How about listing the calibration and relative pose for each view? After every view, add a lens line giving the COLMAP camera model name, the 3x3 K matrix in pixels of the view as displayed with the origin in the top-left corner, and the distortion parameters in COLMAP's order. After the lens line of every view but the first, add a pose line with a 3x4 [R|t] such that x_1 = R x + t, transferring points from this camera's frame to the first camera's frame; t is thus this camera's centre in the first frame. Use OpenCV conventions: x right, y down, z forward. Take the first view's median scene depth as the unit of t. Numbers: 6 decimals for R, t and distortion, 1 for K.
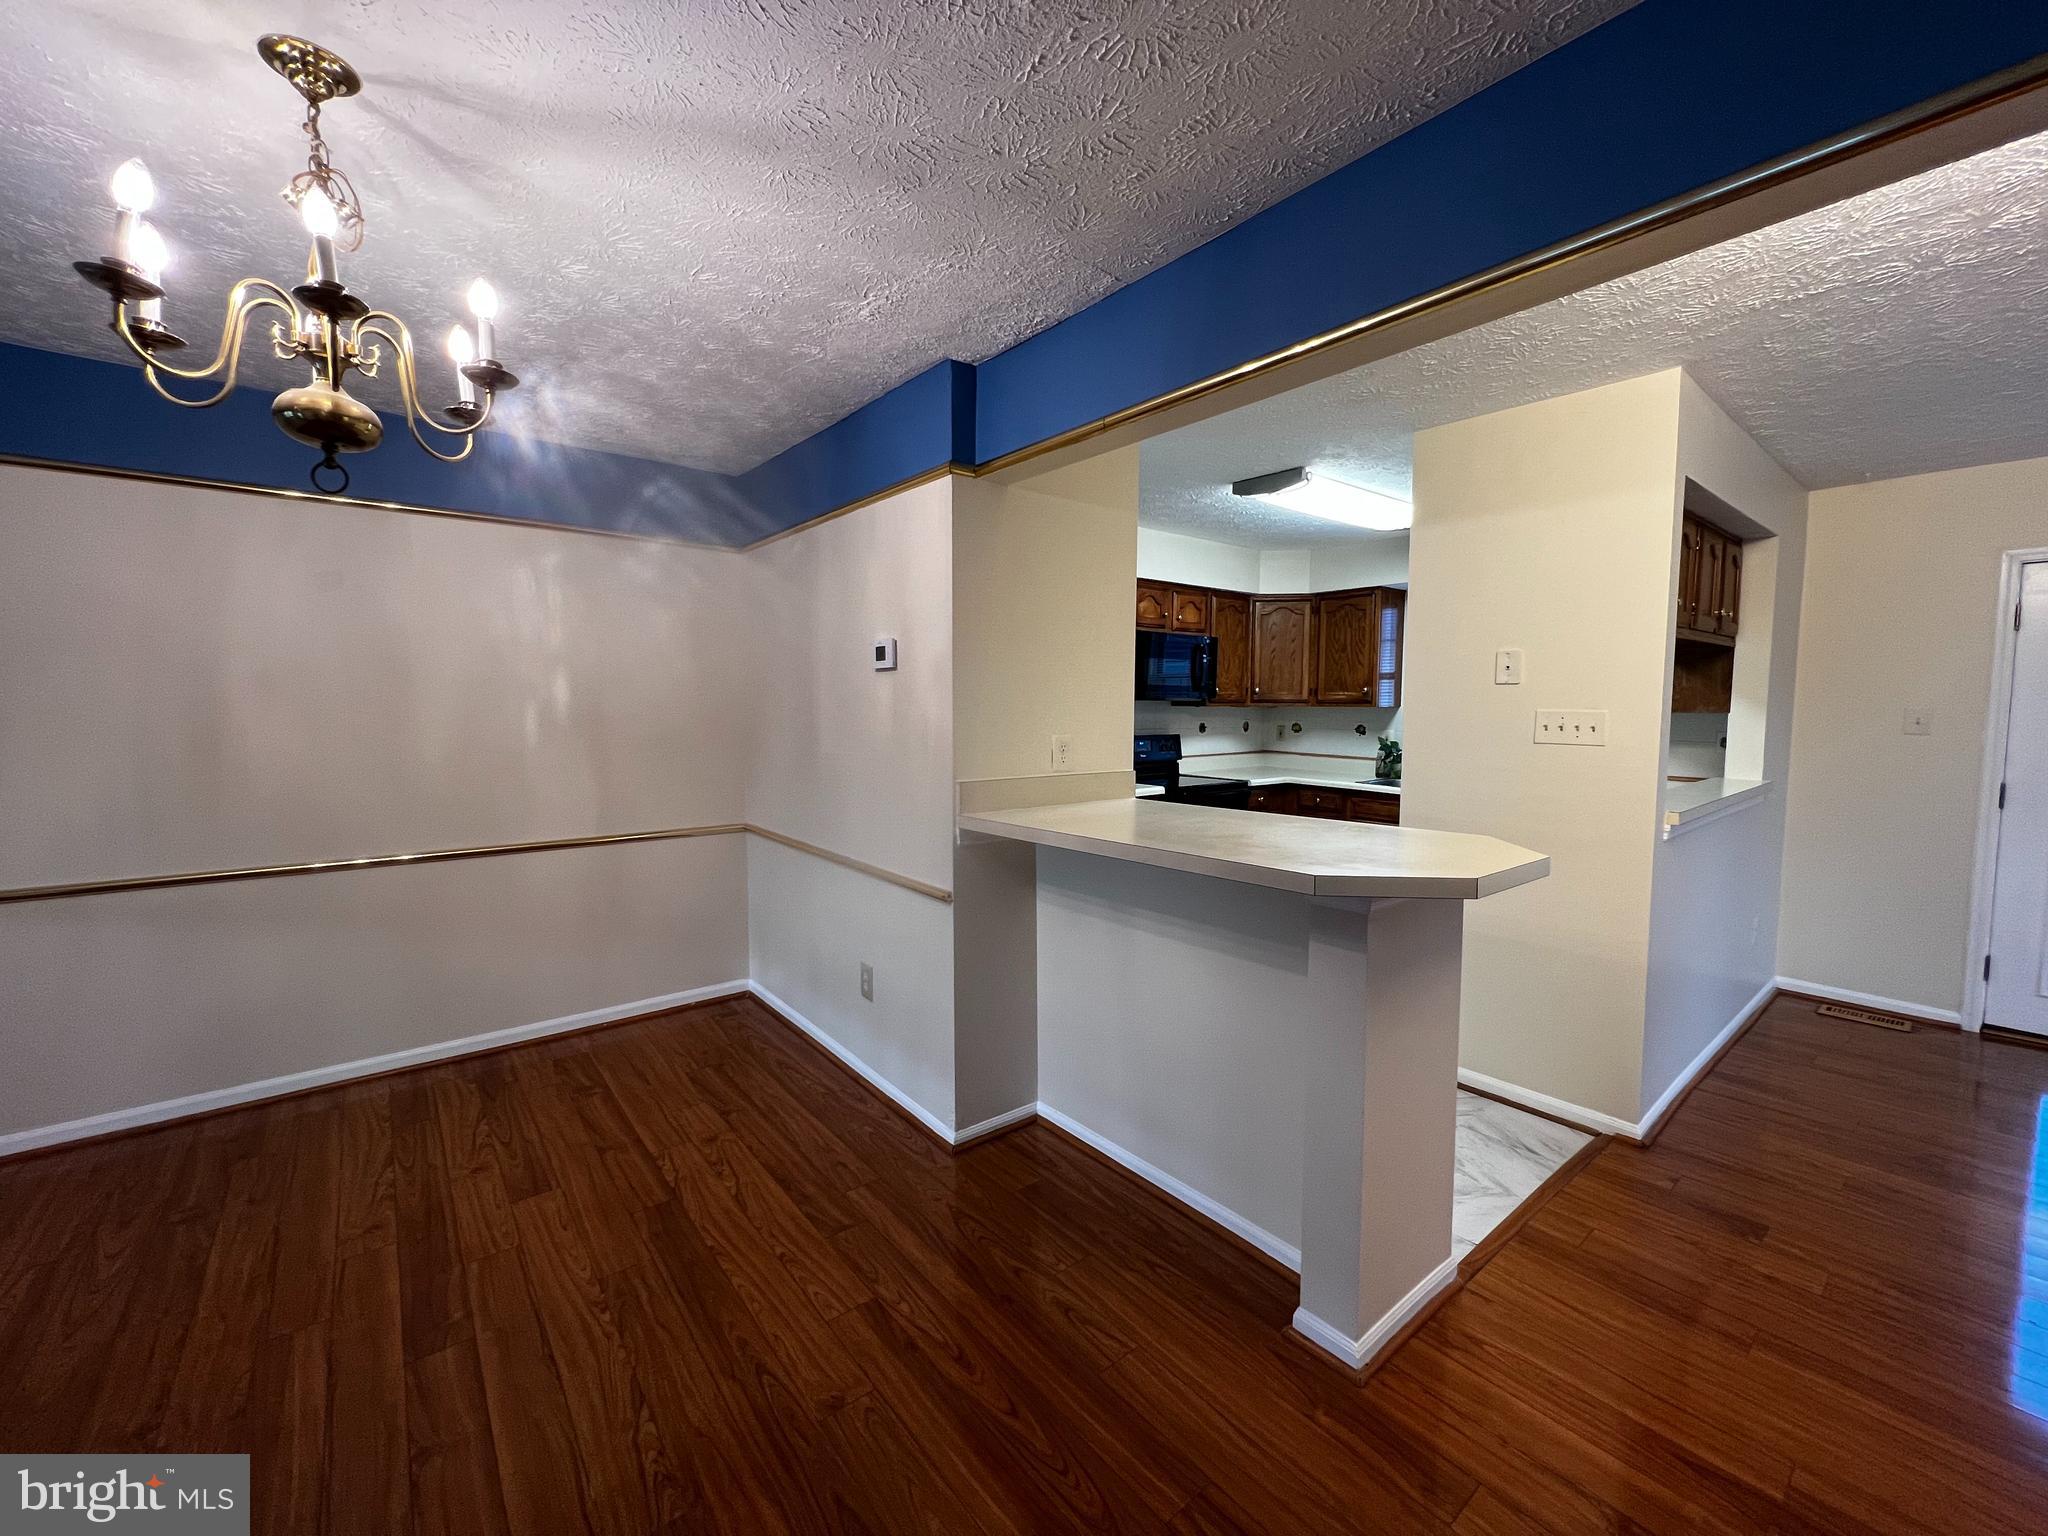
lens RADIAL K [[818.9, 0, 1024.1], [0, 818.9, 762.5], [0, 0, 1]] dist [-0.000834, -0.000224]
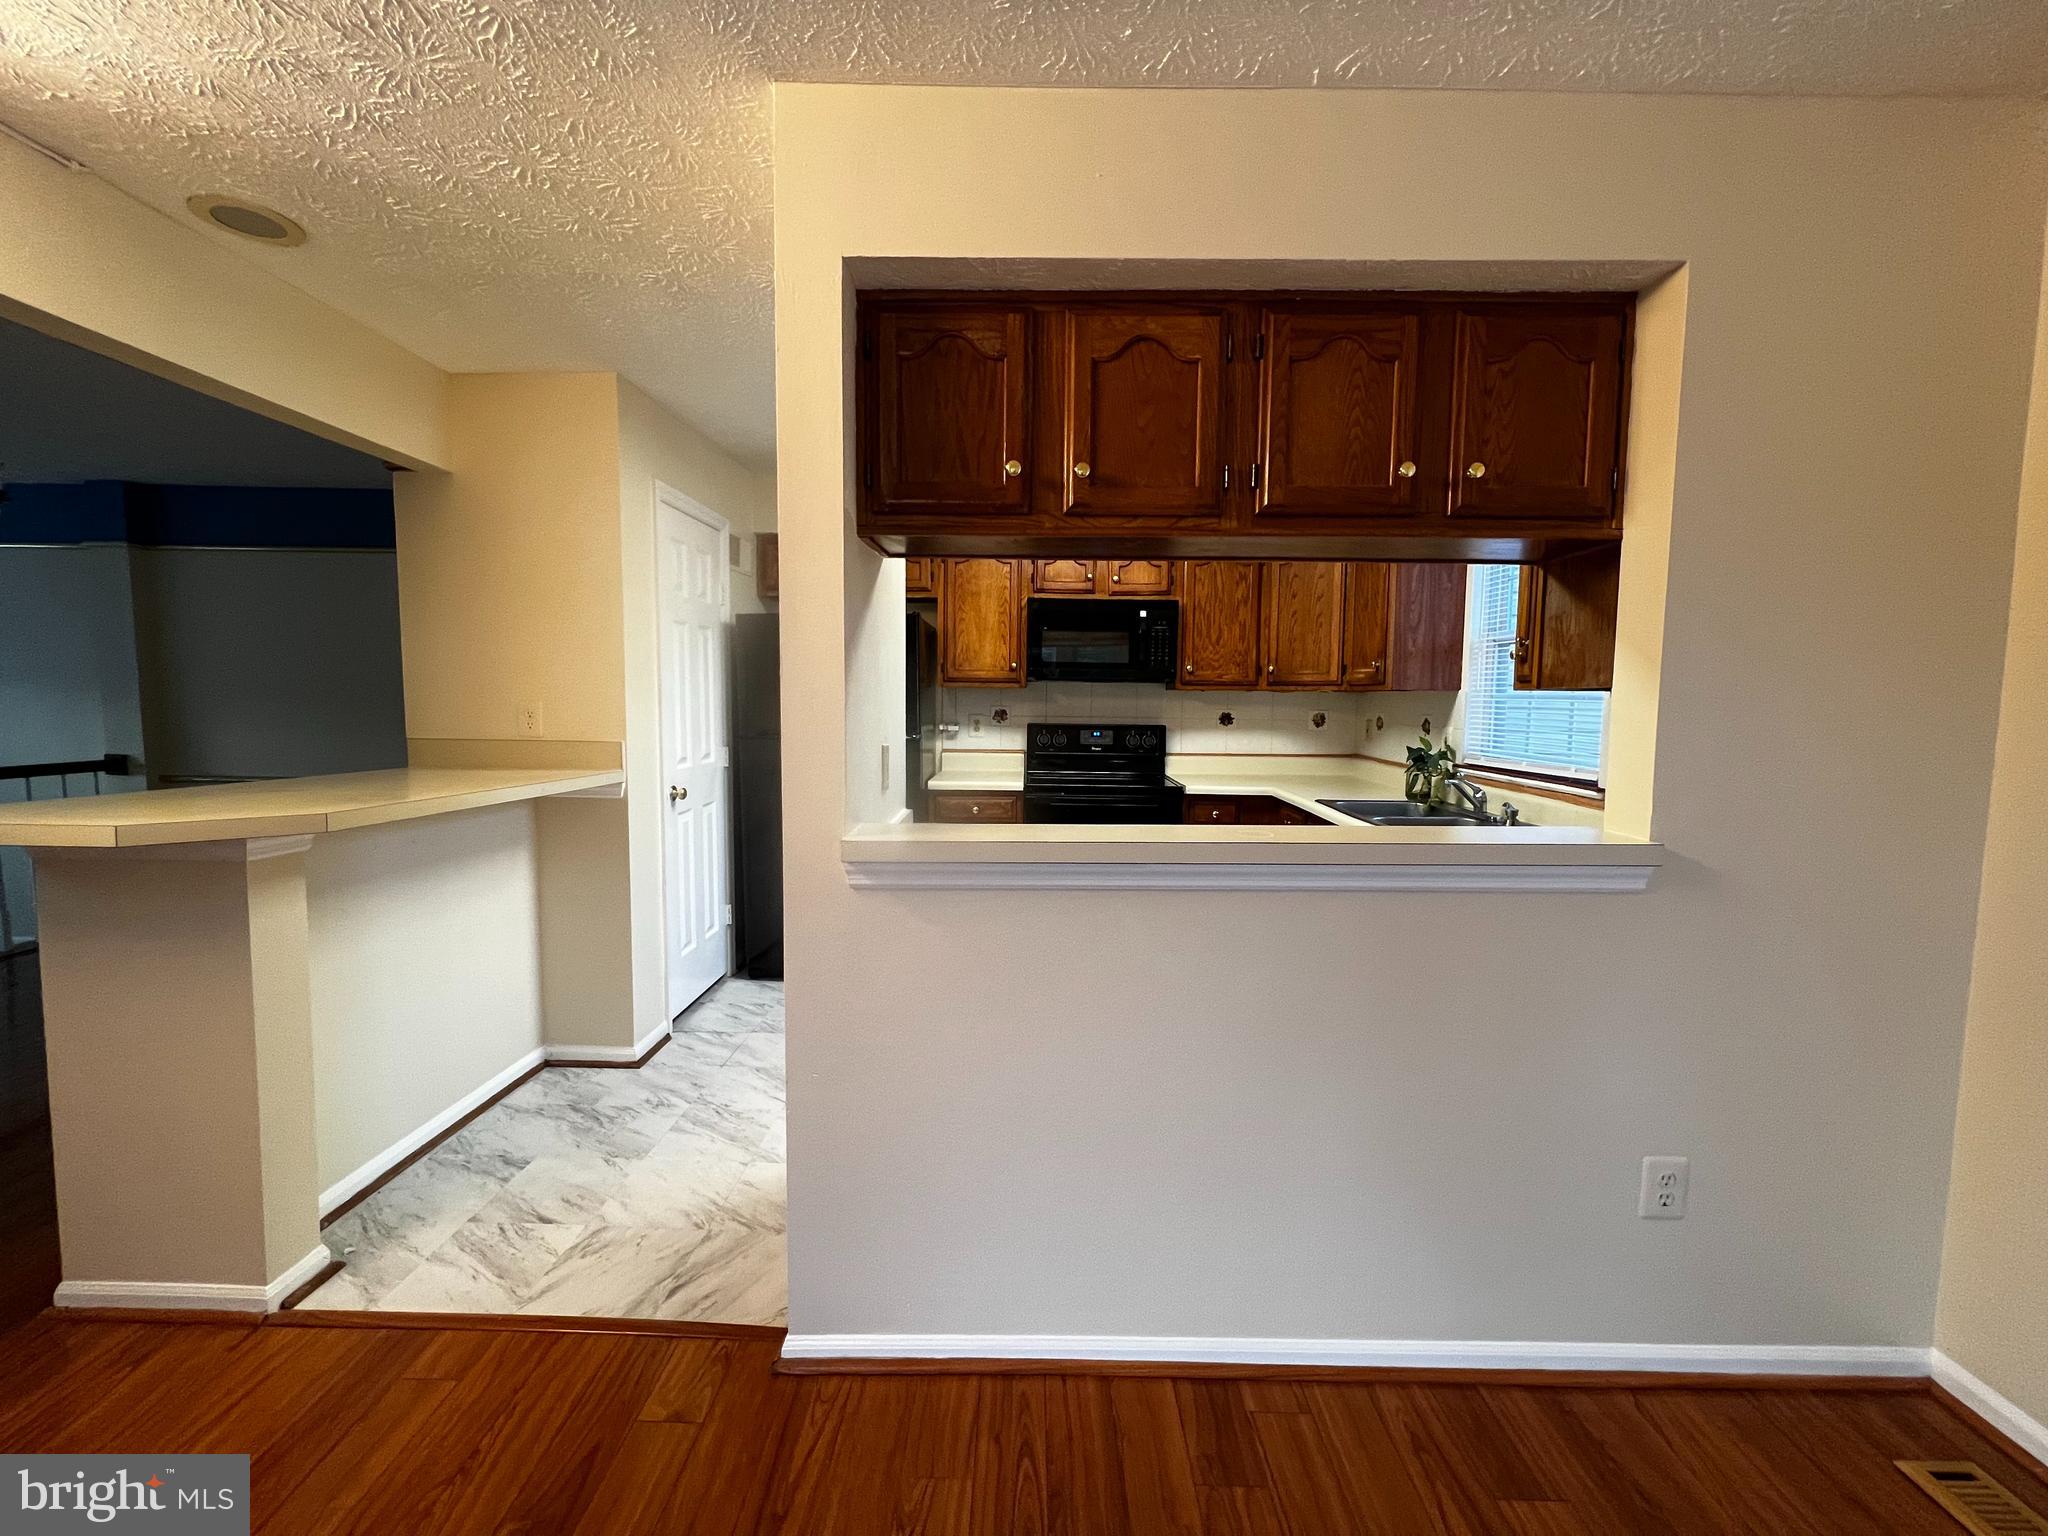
lens RADIAL K [[821.2, 0, 1022.0], [0, 821.2, 761.1], [0, 0, 1]] dist [-0.001676, 0.000574]
pose [[0.771930, 0.054449, -0.633372, 0.632311], [-0.055912, 0.998279, 0.017675, -0.006425], [0.633244, 0.021769, 0.773646, 0.311794]]
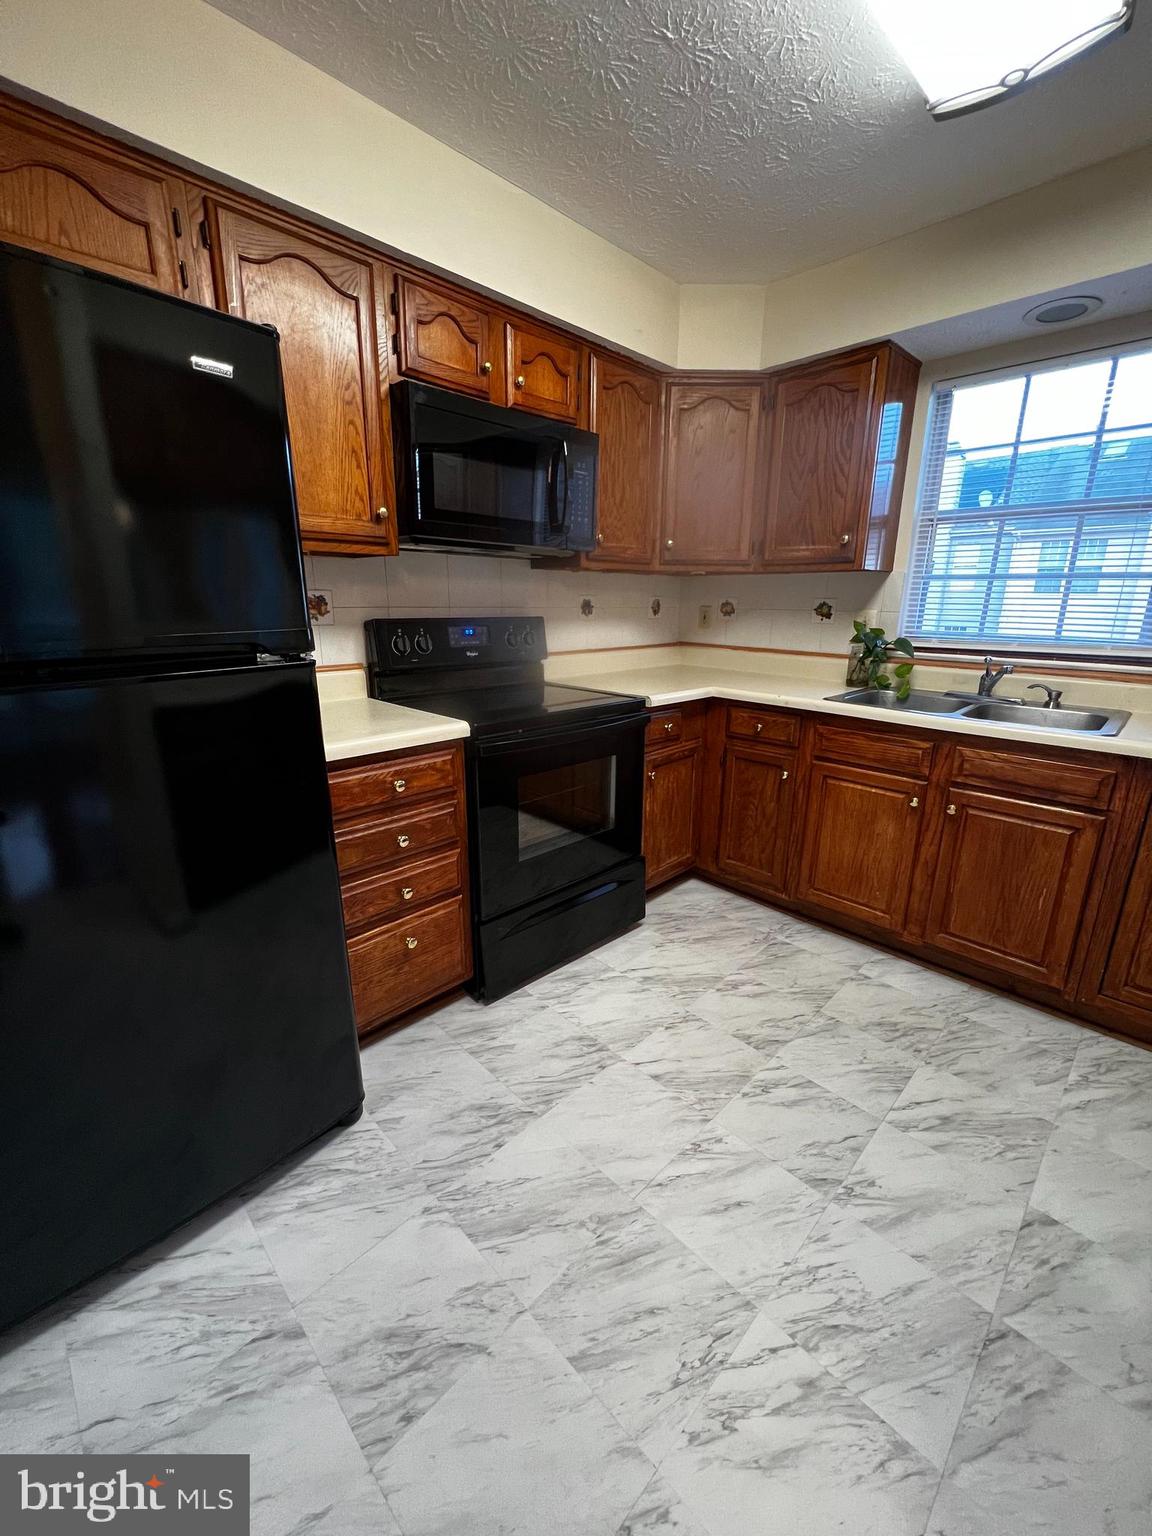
lens RADIAL K [[614.2, 0, 580.9], [0, 614.2, 765.3], [0, 0, 1]] dist [-0.000834, -0.000224]
pose [[0.994246, -0.023955, 0.104411, 0.179216], [0.003886, 0.982100, 0.188318, -0.012795], [-0.107053, -0.186829, 0.976542, 0.566509]]
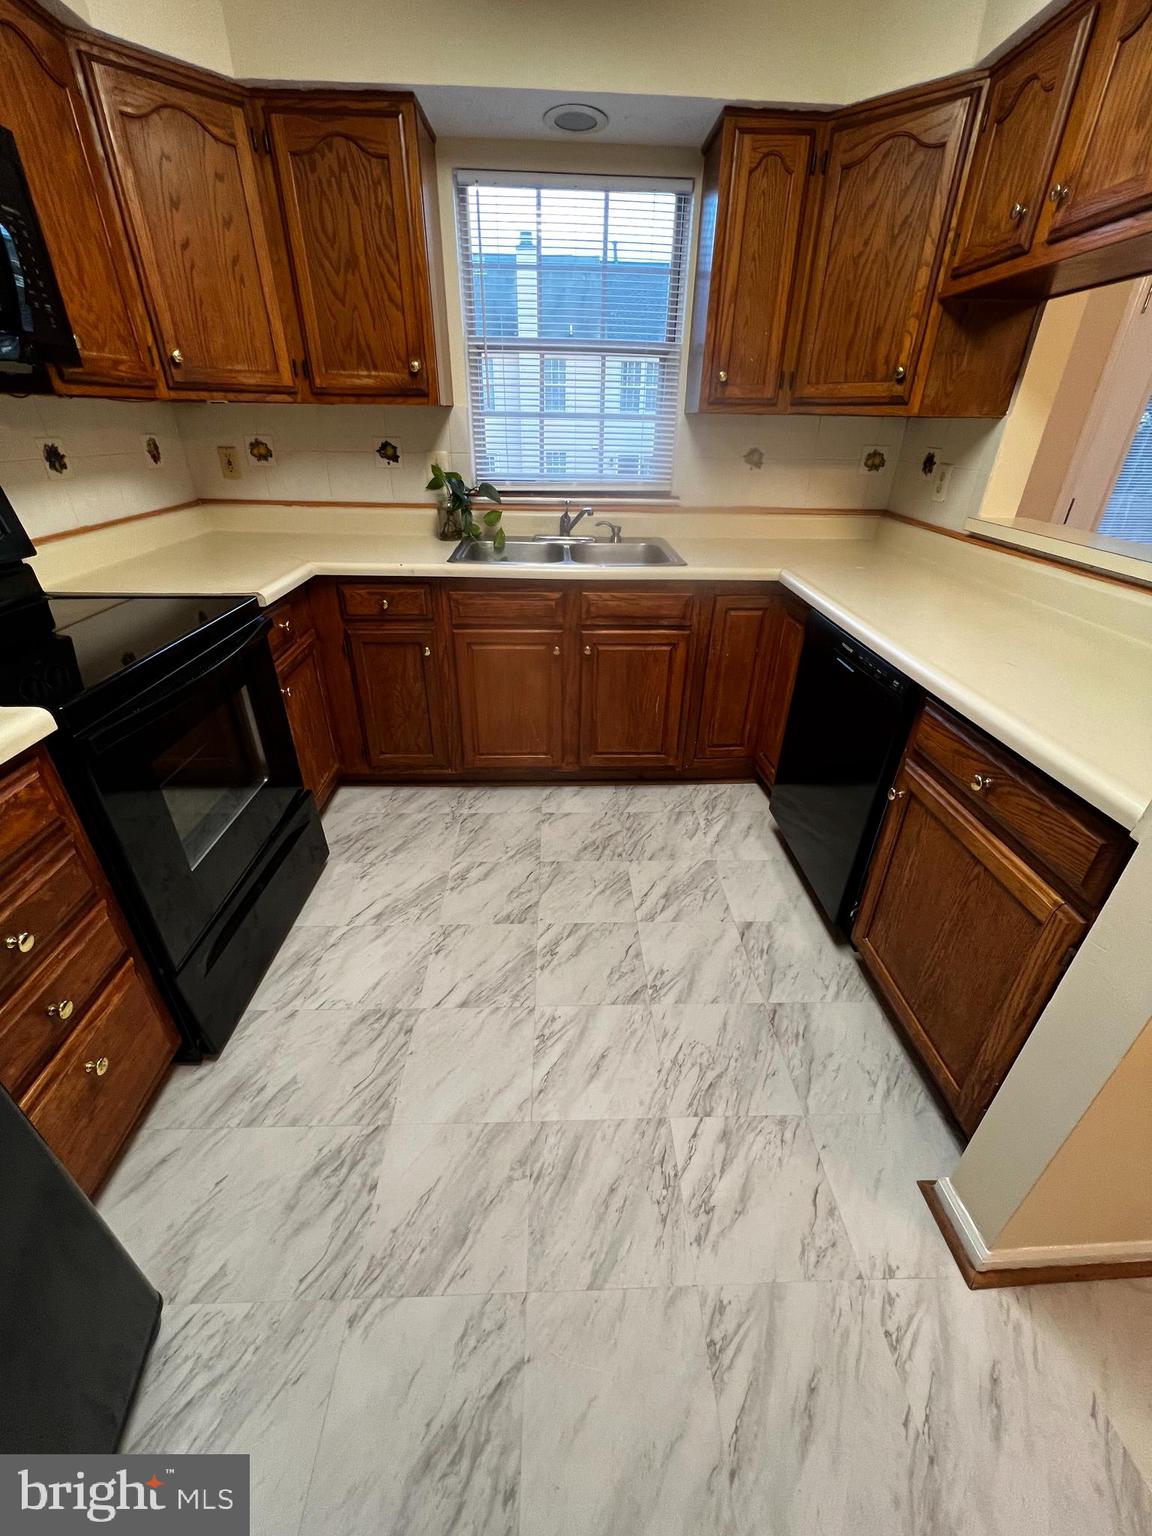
lens RADIAL K [[615.9, 0, 578.9], [0, 615.9, 765.2], [0, 0, 1]] dist [-0.001676, 0.000574]
pose [[0.597903, -0.389146, 0.700769, 0.111880], [0.048999, 0.890356, 0.452620, -0.036338], [-0.800069, -0.236286, 0.551415, 0.657505]]
